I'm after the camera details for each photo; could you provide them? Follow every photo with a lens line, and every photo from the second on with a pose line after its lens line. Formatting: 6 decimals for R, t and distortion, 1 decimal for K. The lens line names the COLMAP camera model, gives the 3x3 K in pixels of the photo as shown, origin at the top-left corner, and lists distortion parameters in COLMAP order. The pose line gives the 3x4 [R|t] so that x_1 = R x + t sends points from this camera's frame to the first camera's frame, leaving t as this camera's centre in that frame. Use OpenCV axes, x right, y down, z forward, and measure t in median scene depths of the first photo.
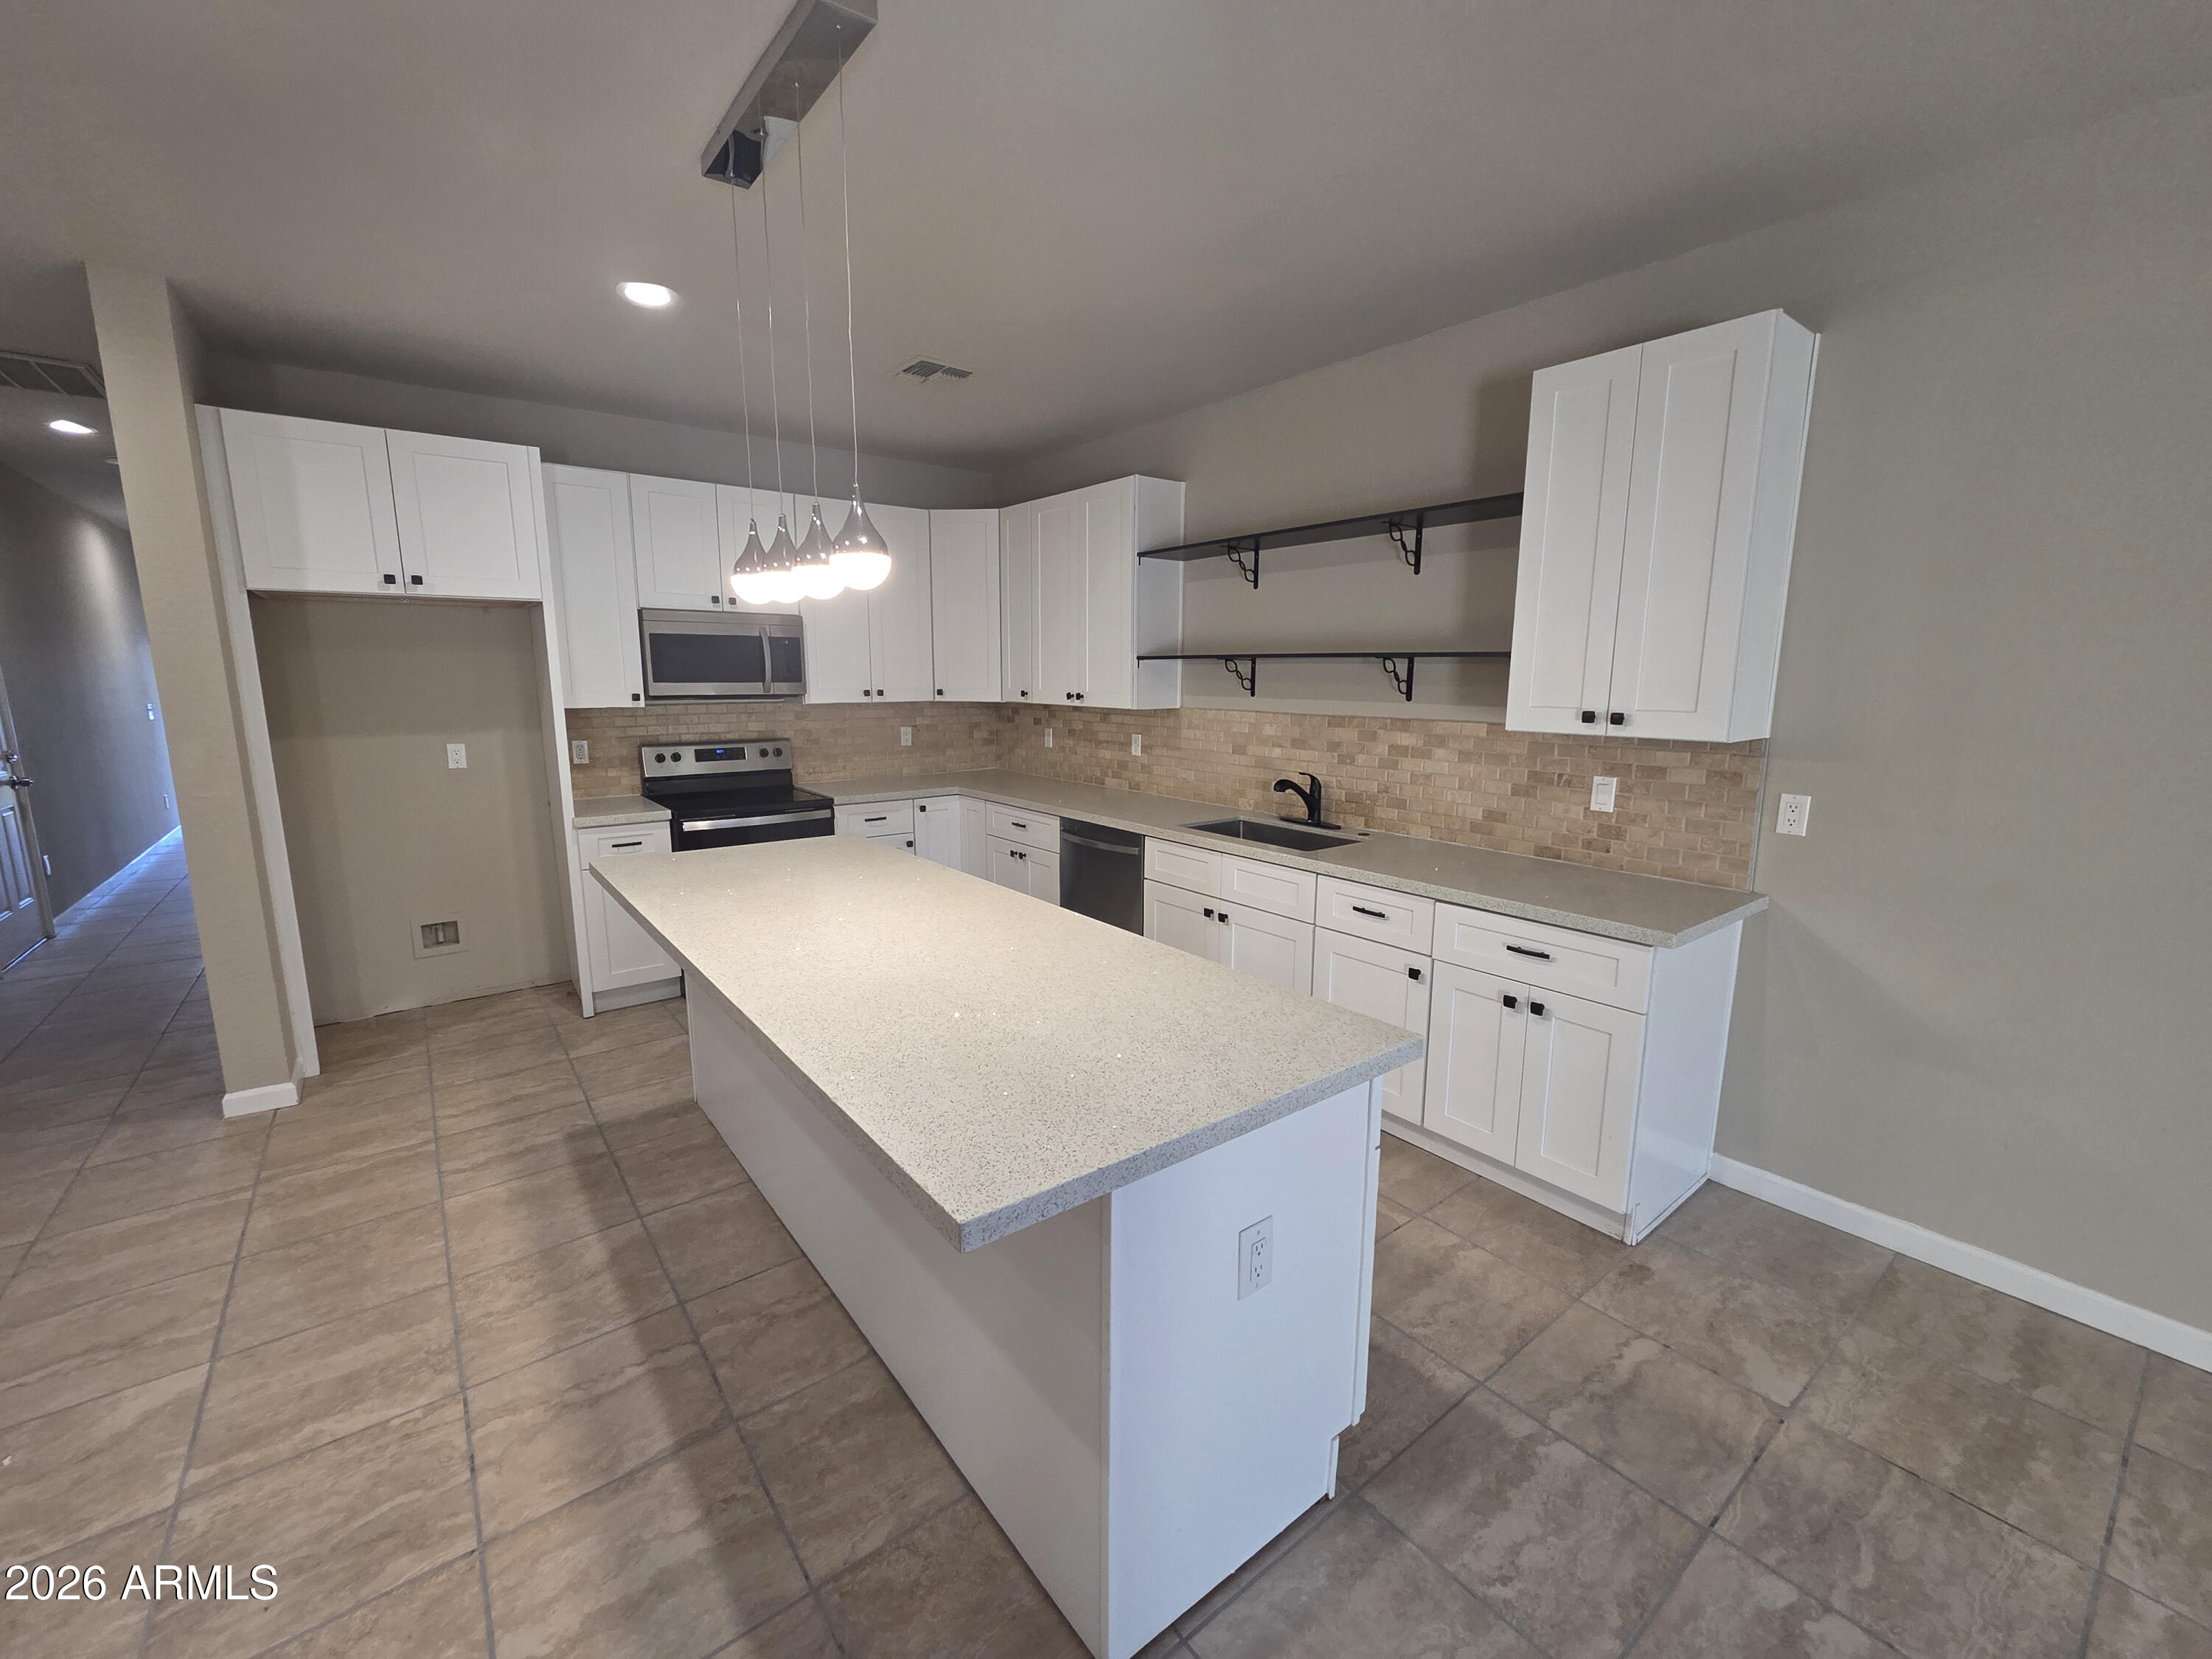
lens RADIAL K [[901.9, 0, 1098.1], [0, 901.9, 831.1], [0, 0, 1]] dist [-0.000521, 0.000043]
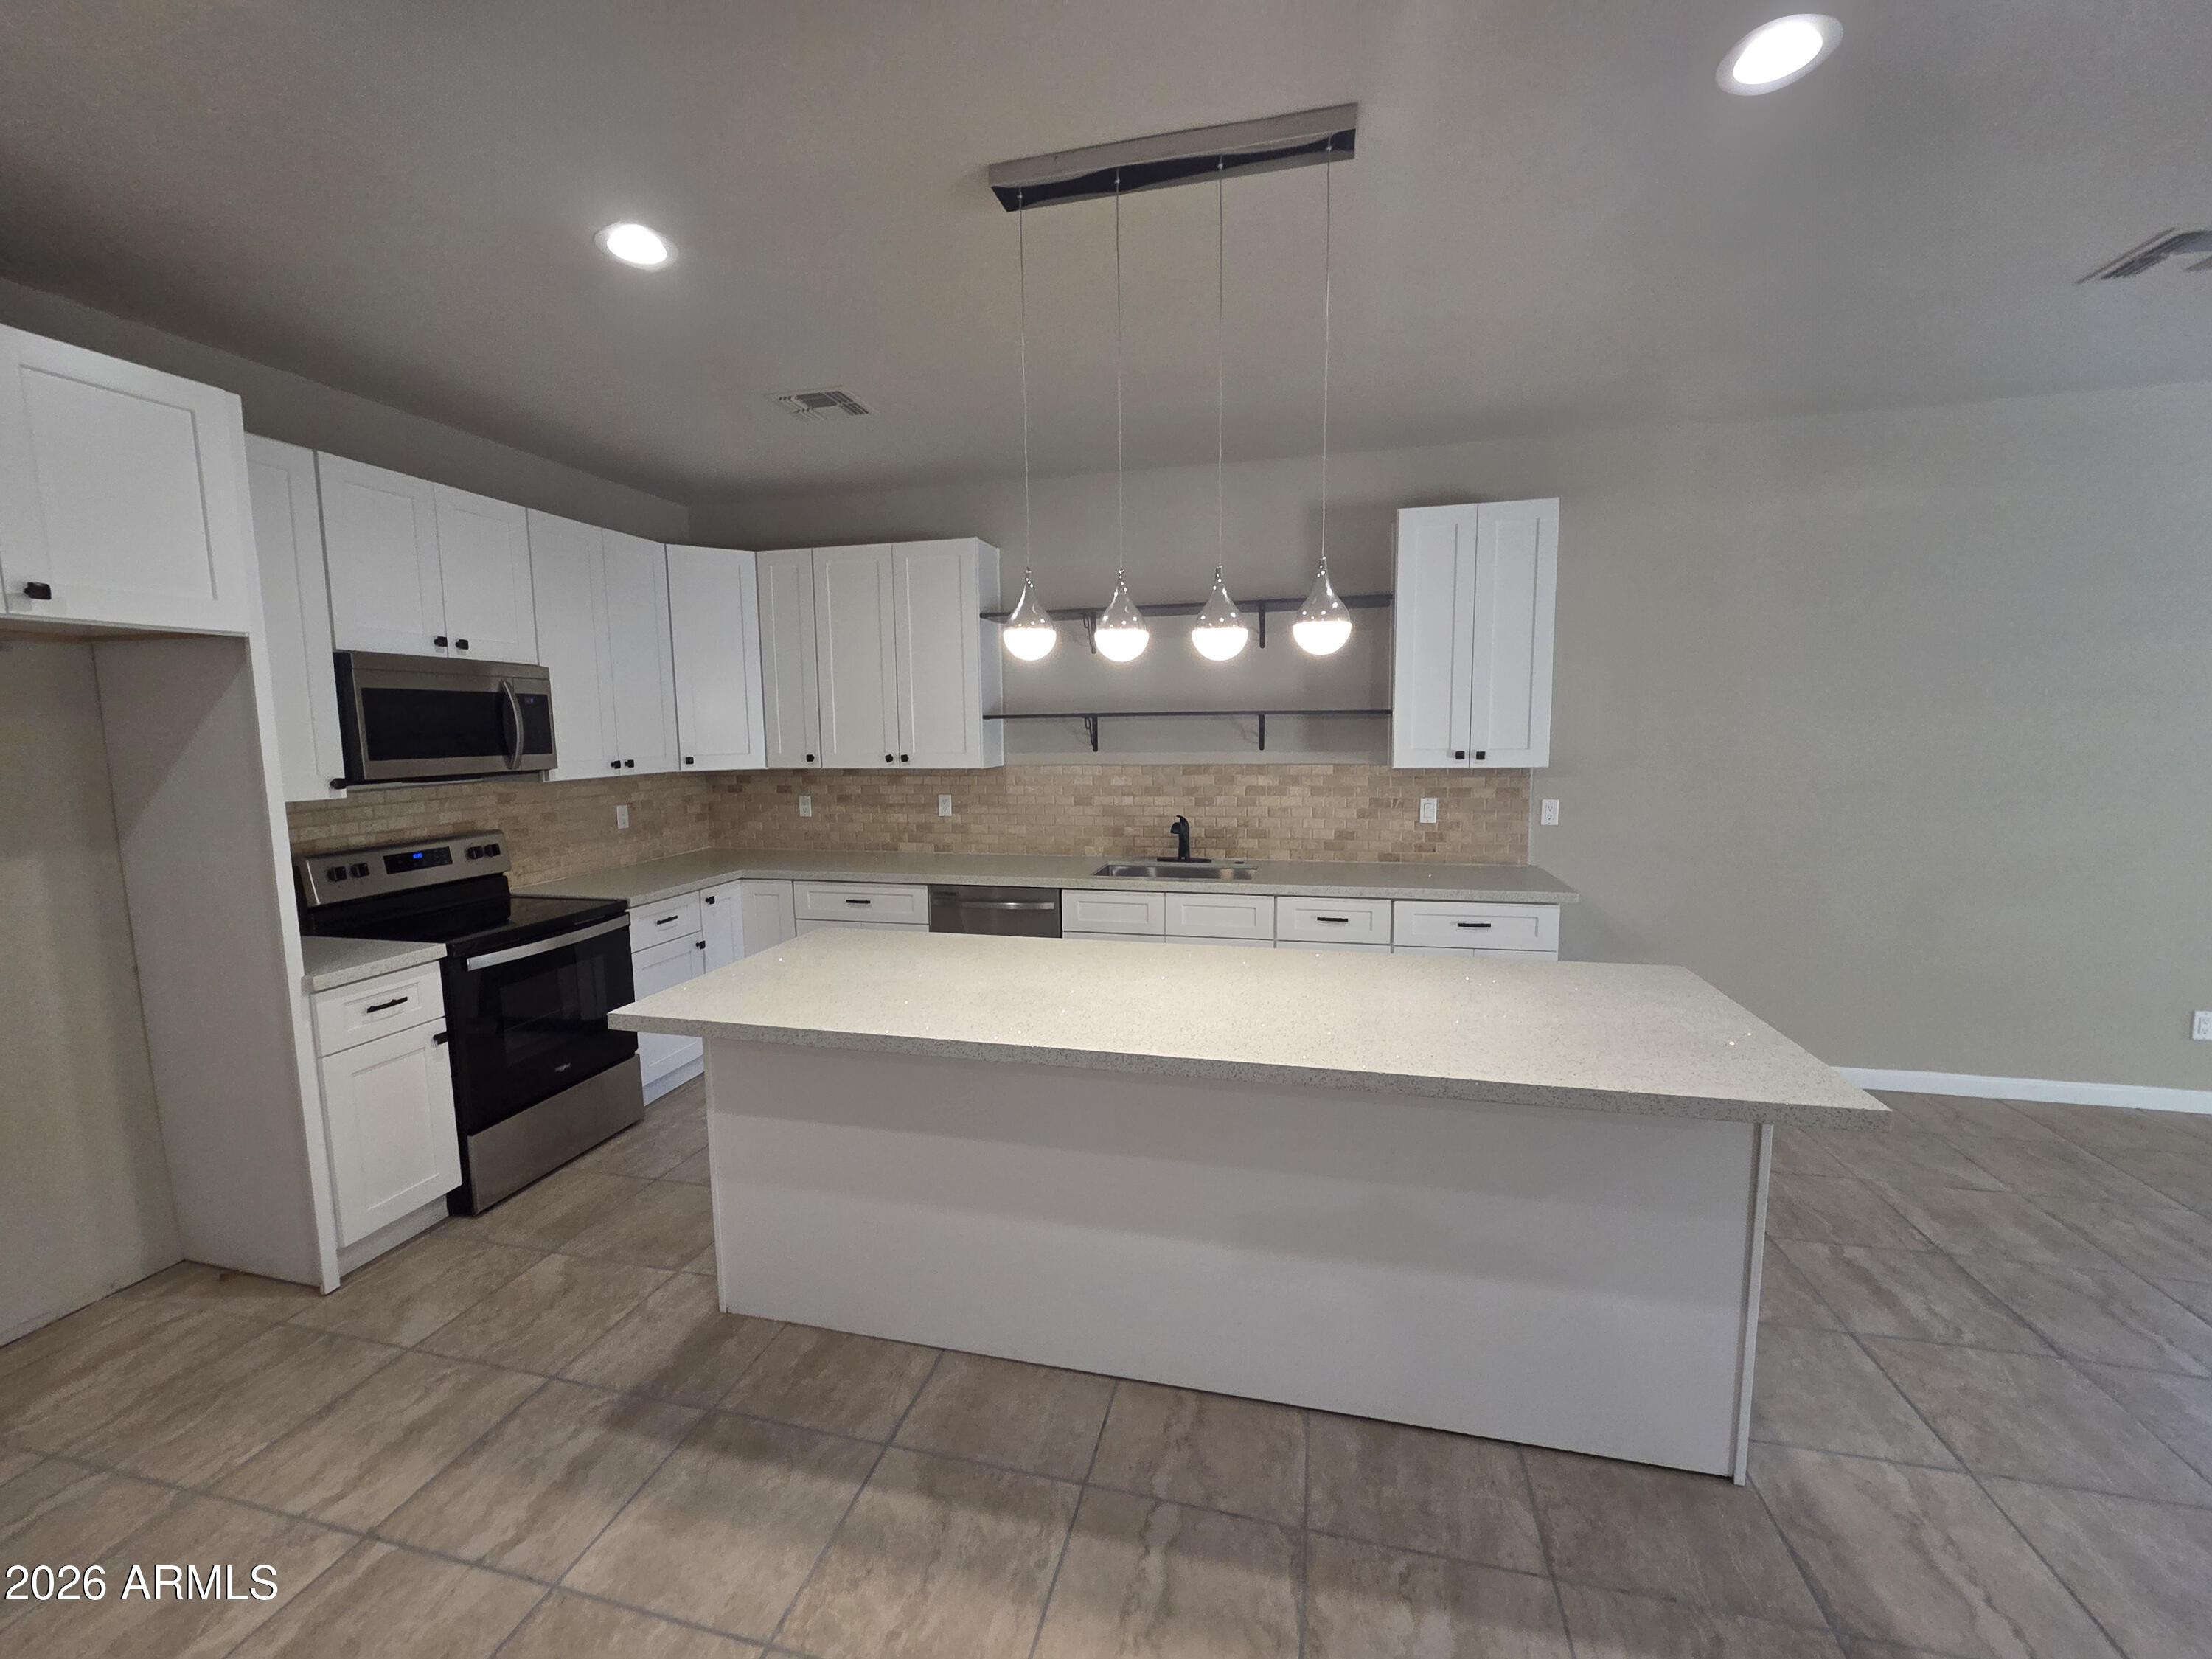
lens RADIAL K [[901.9, 0, 1098.1], [0, 901.9, 831.1], [0, 0, 1]] dist [-0.000521, 0.000043]
pose [[0.787050, -0.086994, 0.610725, -0.591043], [0.124577, 0.992024, -0.019236, -0.039260], [-0.604180, 0.091222, 0.791609, 0.177545]]
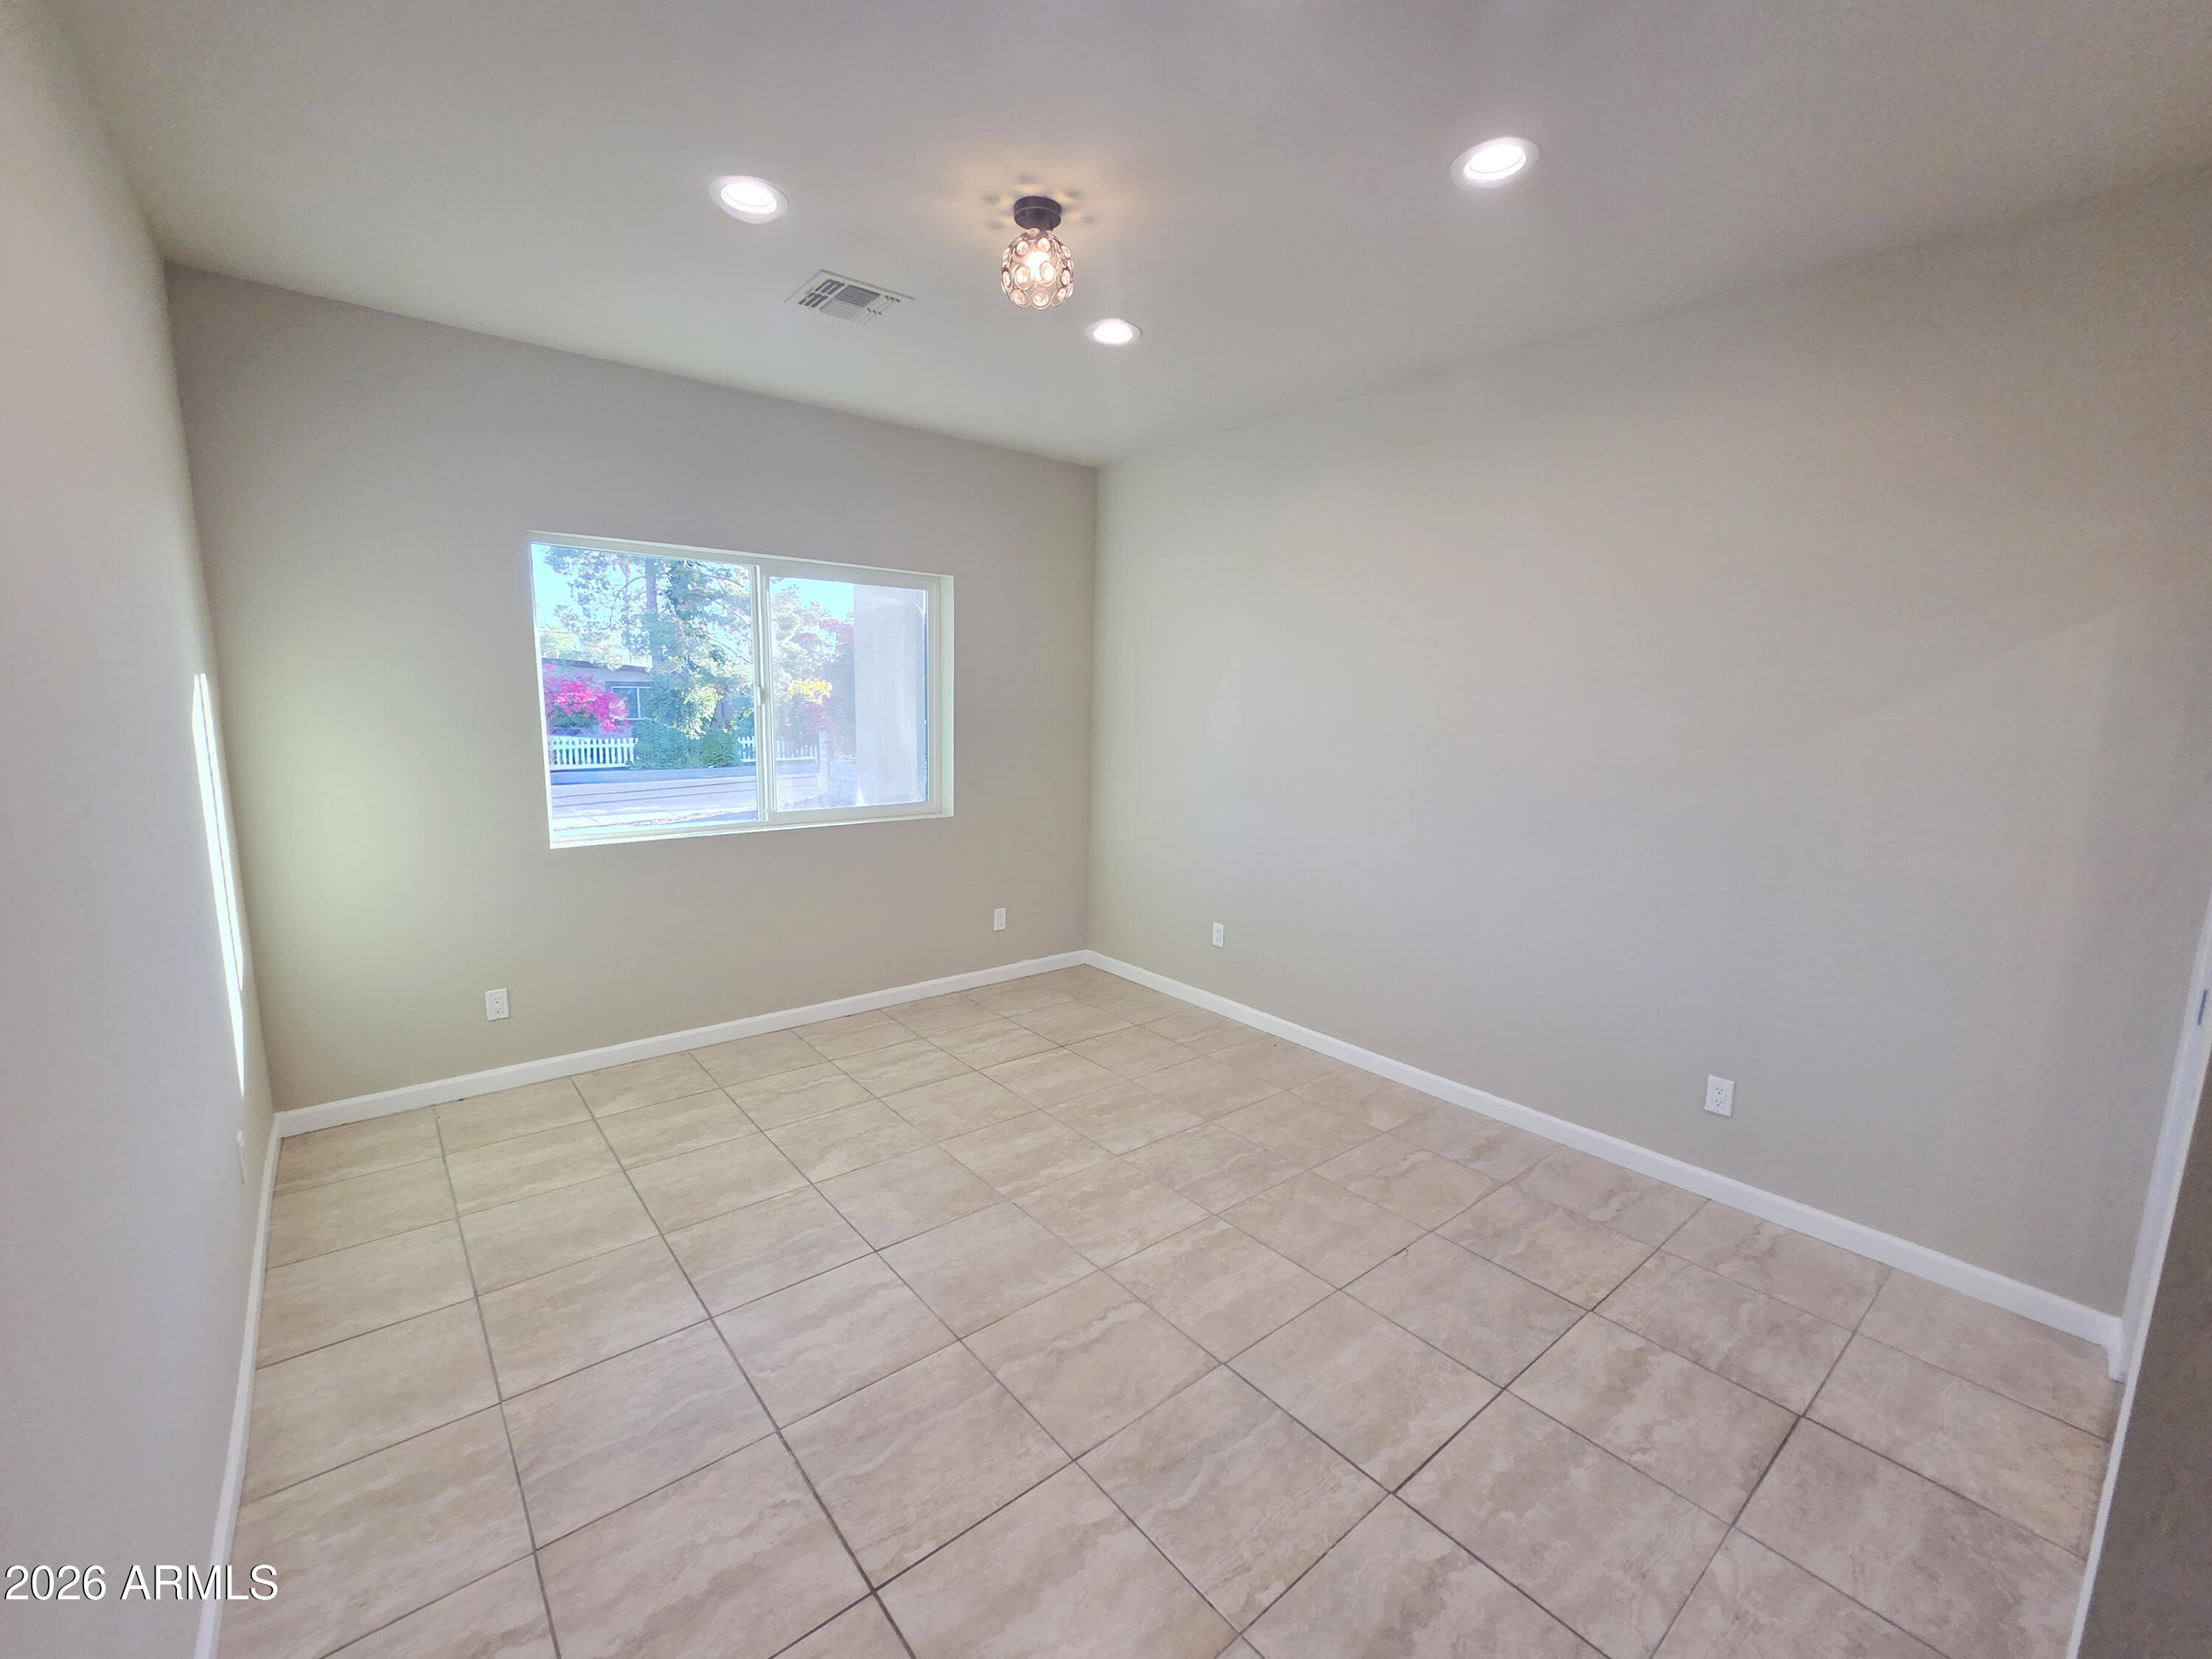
lens RADIAL K [[922.2, 0, 1099.8], [0, 922.2, 823.1], [0, 0, 1]] dist [0.000735, 0.000218]
pose [[0.999497, 0.011194, 0.029674, -0.045302], [-0.010128, 0.999307, -0.035831, 0.006730], [-0.030055, 0.035512, 0.998917, -0.033675]]
